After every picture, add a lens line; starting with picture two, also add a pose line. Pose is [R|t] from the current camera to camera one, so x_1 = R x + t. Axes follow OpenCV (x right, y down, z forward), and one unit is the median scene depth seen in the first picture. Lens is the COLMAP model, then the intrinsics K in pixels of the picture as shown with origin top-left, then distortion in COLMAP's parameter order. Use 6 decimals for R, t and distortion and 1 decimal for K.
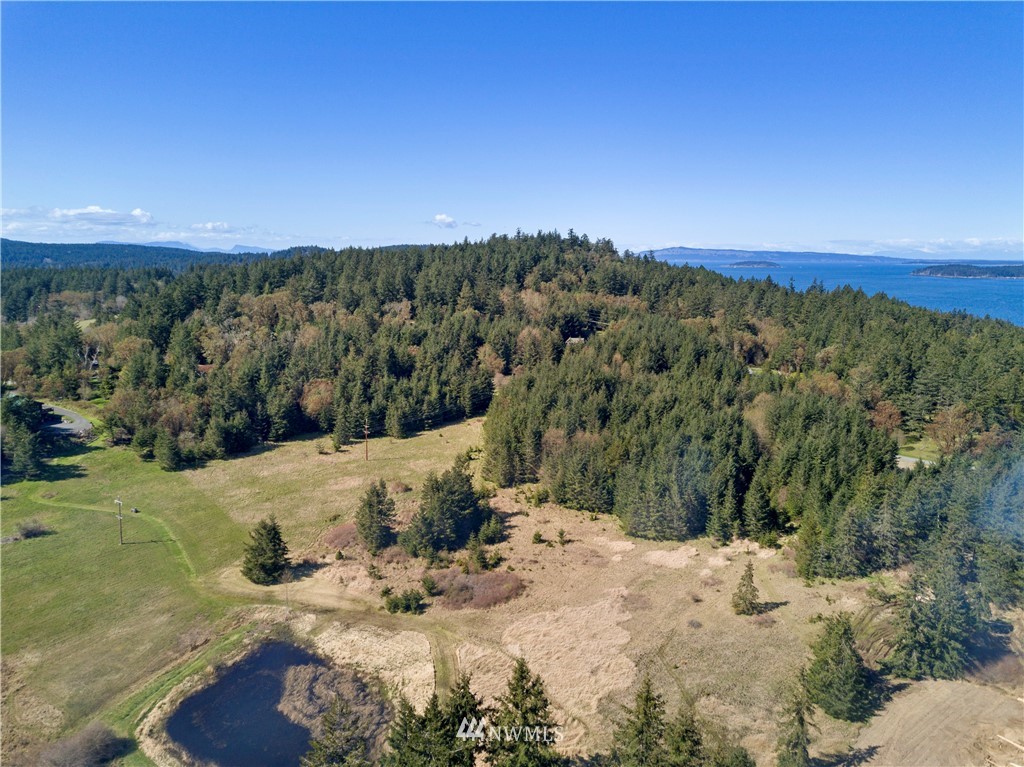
lens RADIAL K [[784.7, 0, 512.0], [0, 784.7, 383.5], [0, 0, 1]] dist [0.068764, -0.004037]
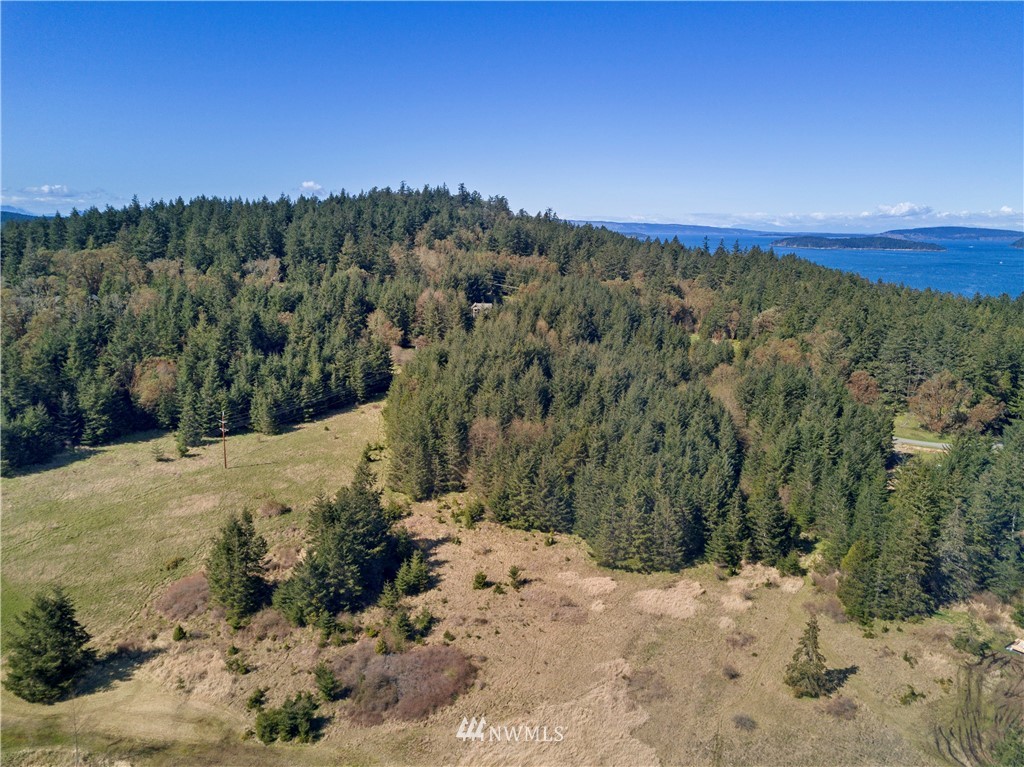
lens RADIAL K [[793.8, 0, 505.1], [0, 793.8, 386.2], [0, 0, 1]] dist [0.034107, 0.002654]
pose [[0.989104, -0.023968, 0.145257, -0.029421], [0.018388, 0.999045, 0.039634, -0.002108], [-0.146068, -0.036532, 0.988600, 0.204840]]
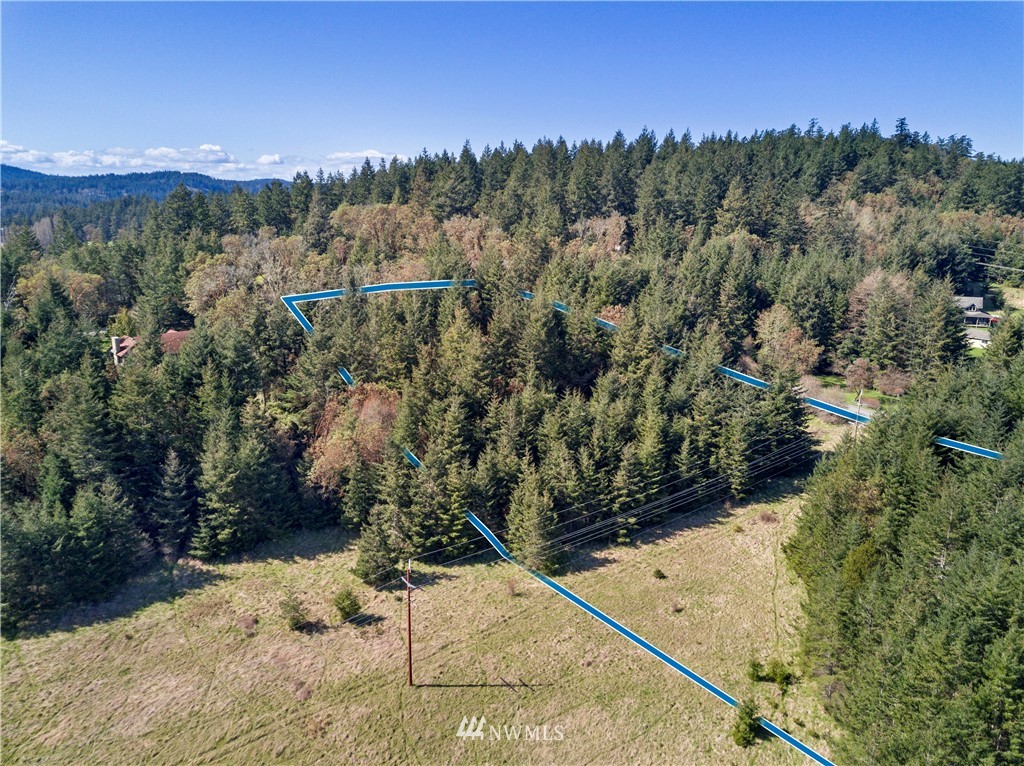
lens RADIAL K [[793.8, 0, 505.1], [0, 793.8, 385.7], [0, 0, 1]] dist [0.034107, 0.002654]
pose [[0.953456, 0.069947, -0.293306, -0.055622], [-0.048455, 0.995623, 0.079921, -0.040866], [0.297613, -0.061989, 0.952672, 0.621912]]
